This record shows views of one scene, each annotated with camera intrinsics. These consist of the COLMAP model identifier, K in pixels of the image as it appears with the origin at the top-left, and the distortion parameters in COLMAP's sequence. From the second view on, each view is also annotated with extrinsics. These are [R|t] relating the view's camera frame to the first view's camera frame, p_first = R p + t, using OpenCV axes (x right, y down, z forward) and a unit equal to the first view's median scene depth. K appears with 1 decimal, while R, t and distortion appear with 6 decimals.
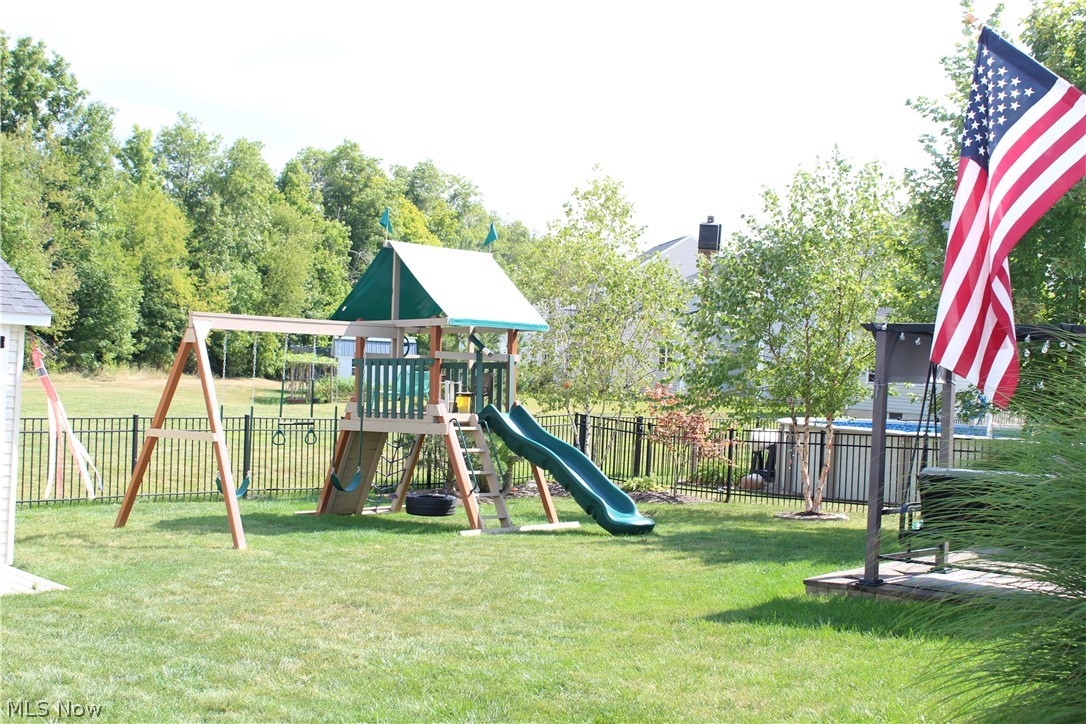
lens RADIAL K [[1362.6, 0, 555.5], [0, 1362.6, 363.5], [0, 0, 1]] dist [-0.102324, 0.243569]
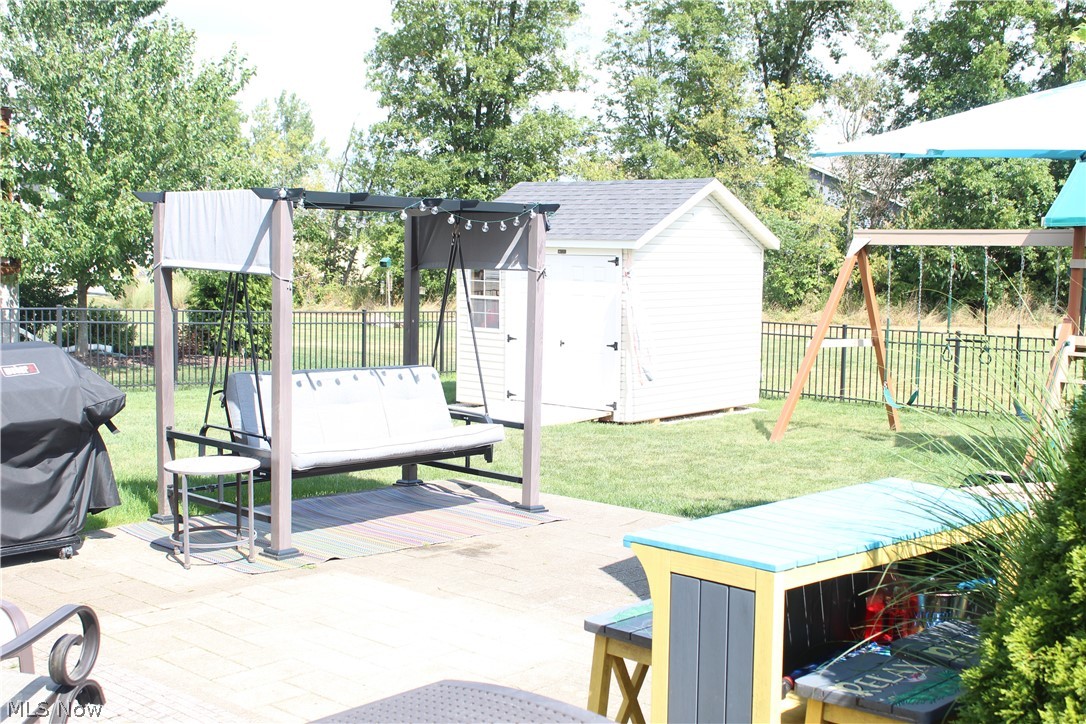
lens RADIAL K [[1362.6, 0, 555.5], [0, 1362.6, 363.5], [0, 0, 1]] dist [-0.102324, 0.243569]
pose [[-0.021104, 0.033524, -0.999215, 0.730478], [-0.015040, 0.999314, 0.033845, 0.031328], [0.999664, 0.015743, -0.020586, 0.696954]]
